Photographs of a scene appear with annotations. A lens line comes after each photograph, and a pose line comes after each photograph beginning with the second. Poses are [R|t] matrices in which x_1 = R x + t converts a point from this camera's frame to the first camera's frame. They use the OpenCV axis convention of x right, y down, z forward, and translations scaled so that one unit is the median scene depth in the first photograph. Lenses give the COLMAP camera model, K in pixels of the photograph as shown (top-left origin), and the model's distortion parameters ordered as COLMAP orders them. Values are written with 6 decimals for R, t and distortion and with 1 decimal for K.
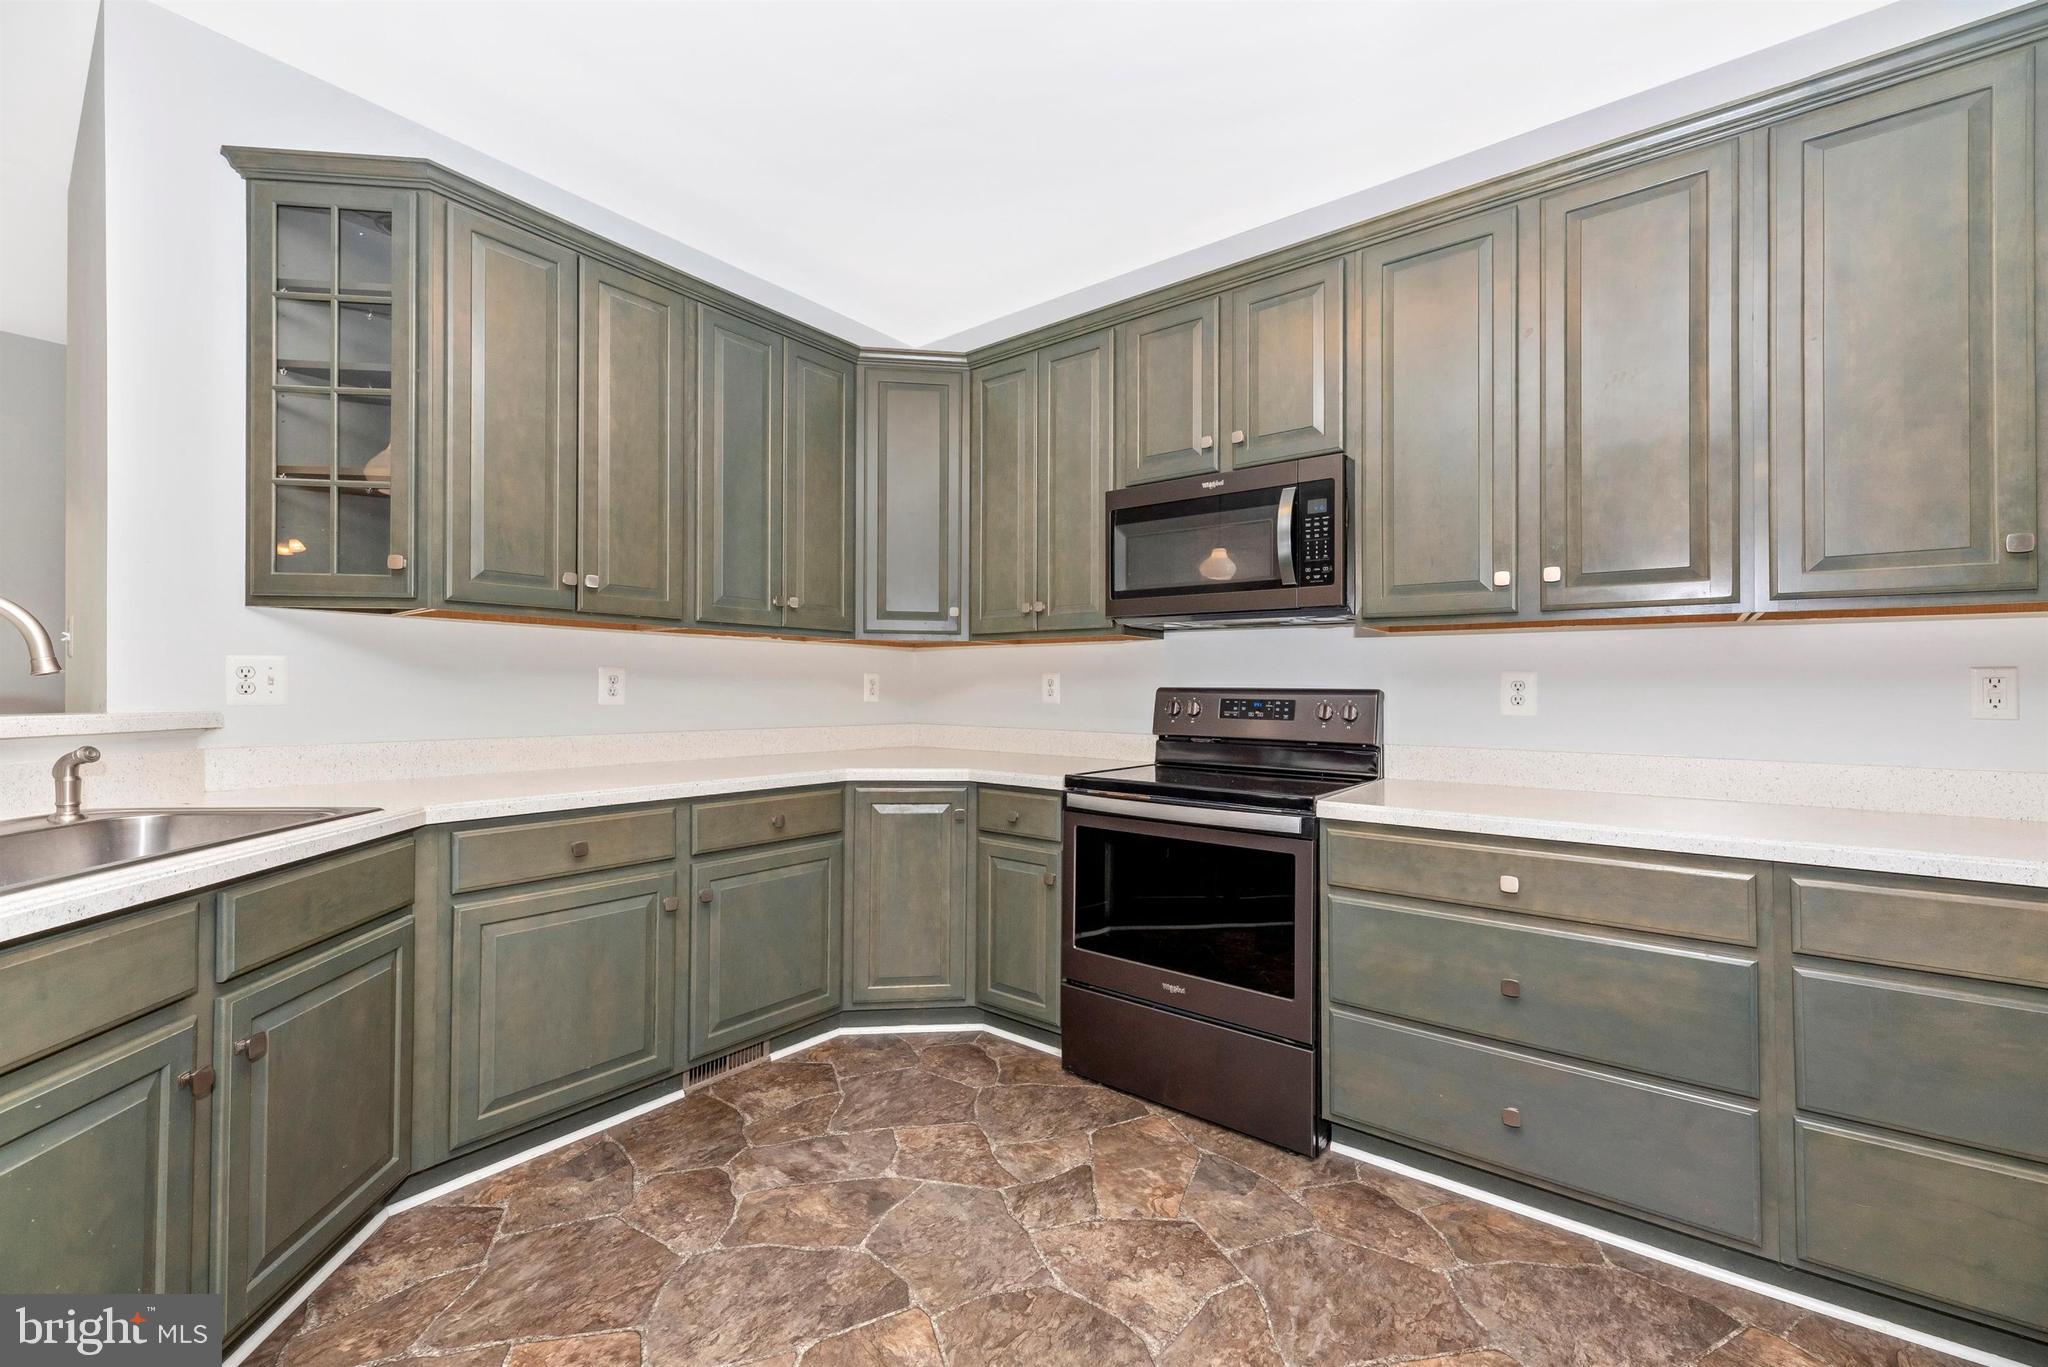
lens RADIAL K [[817.1, 0, 1029.4], [0, 817.1, 648.4], [0, 0, 1]] dist [-0.013170, -0.000156]
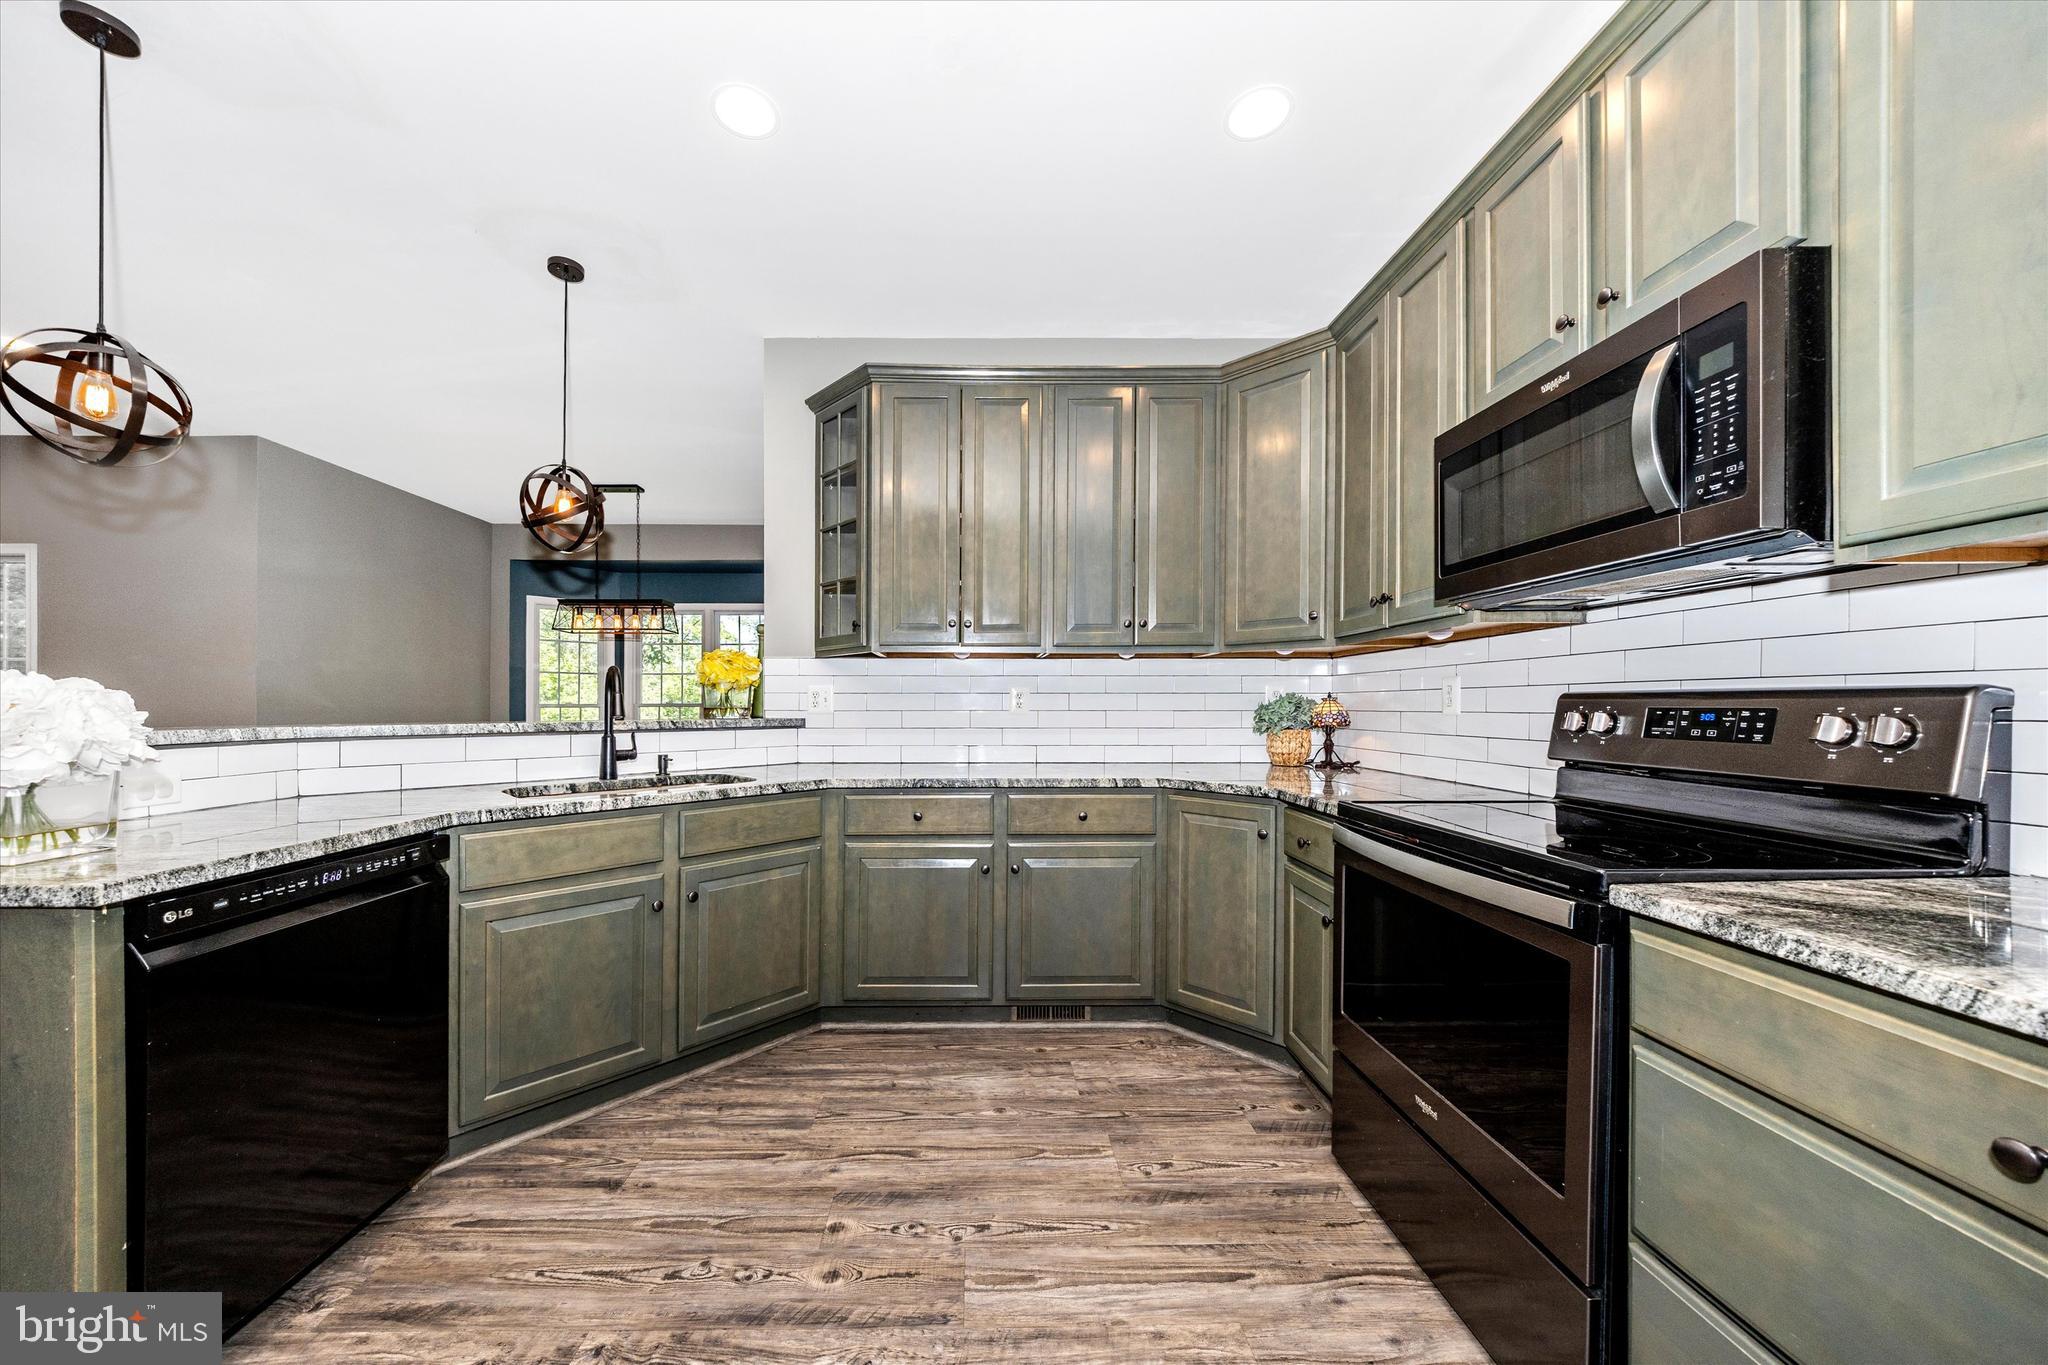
lens RADIAL K [[724.6, 0, 1020.1], [0, 724.6, 675.5], [0, 0, 1]] dist [0.000278, -0.000060]
pose [[0.614703, -0.040799, -0.787703, 0.433707], [0.045667, 0.998827, -0.016097, 0.026766], [0.787435, -0.026077, 0.615845, 0.305469]]
